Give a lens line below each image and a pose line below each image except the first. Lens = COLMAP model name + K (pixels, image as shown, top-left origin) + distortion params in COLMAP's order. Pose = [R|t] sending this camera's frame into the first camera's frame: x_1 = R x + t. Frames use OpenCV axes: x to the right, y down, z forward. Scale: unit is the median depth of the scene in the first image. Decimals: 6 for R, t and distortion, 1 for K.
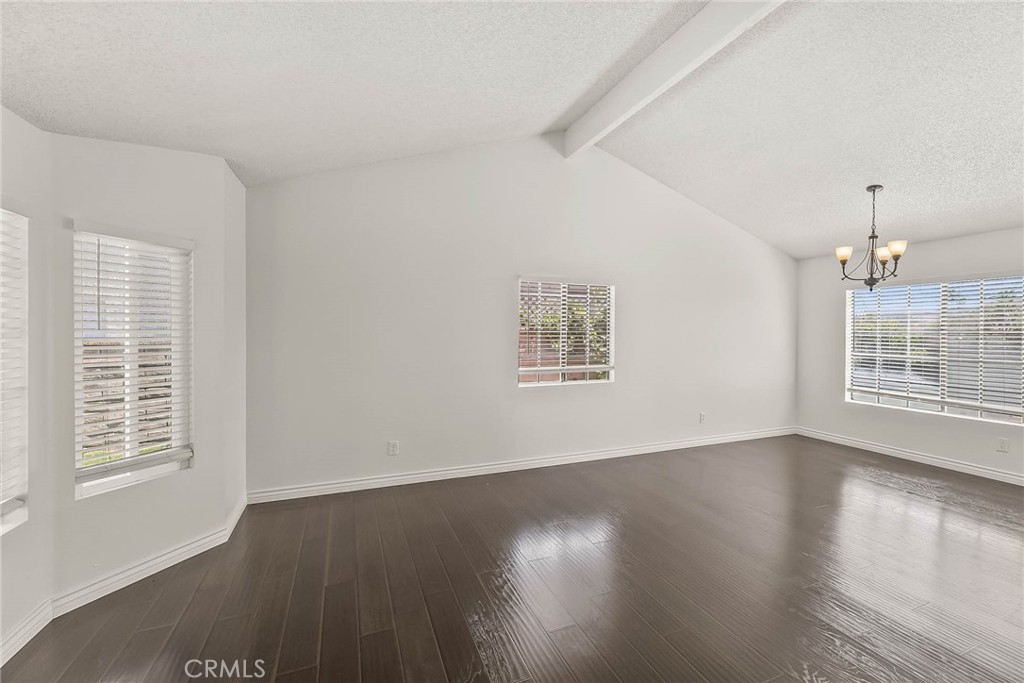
lens RADIAL K [[423.5, 0, 512.0], [0, 423.5, 341.5], [0, 0, 1]] dist [-0.000029, -0.000008]
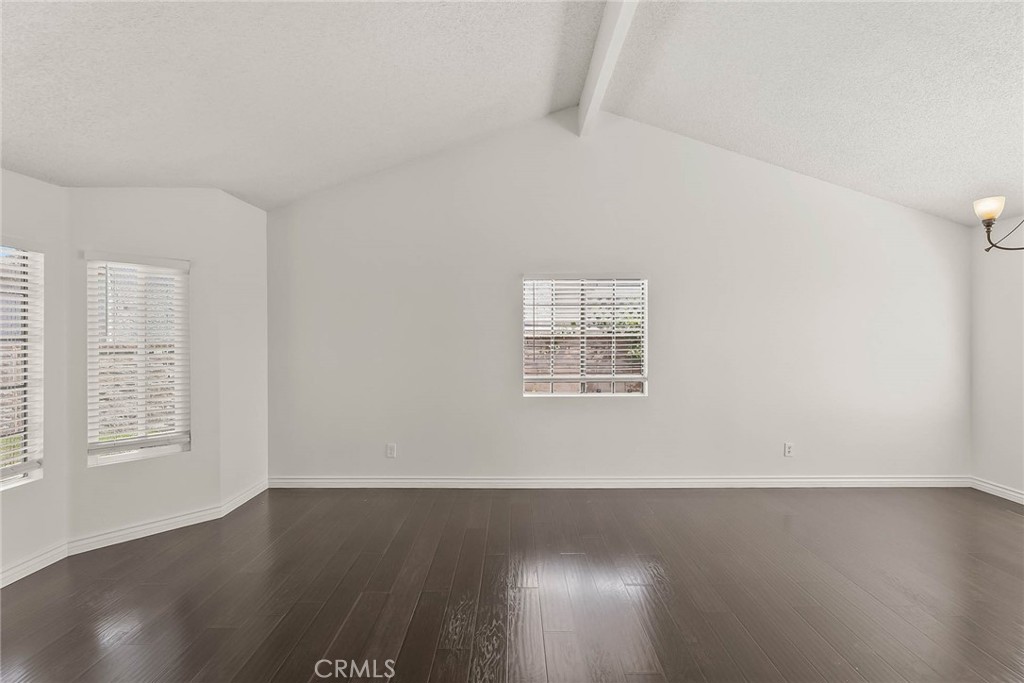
lens RADIAL K [[430.6, 0, 512.0], [0, 430.6, 341.5], [0, 0, 1]] dist [0.000221, 0.000146]
pose [[0.926373, 0.001056, -0.376607, 0.335442], [-0.004643, 0.999952, -0.008617, -0.002717], [0.376579, 0.009731, 0.926333, 0.131325]]
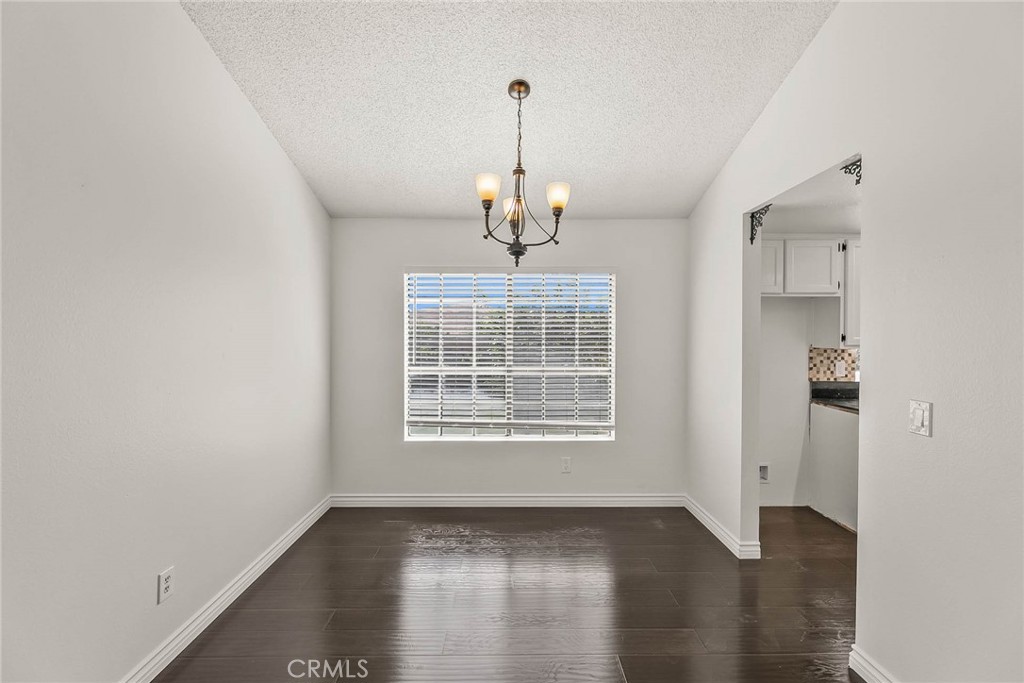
lens RADIAL K [[430.6, 0, 512.0], [0, 430.6, 341.5], [0, 0, 1]] dist [0.000221, 0.000146]
pose [[0.360579, -0.010527, 0.932669, 0.264292], [0.021960, 0.999755, 0.002794, -0.015402], [-0.932470, 0.019474, 0.360722, 0.706717]]
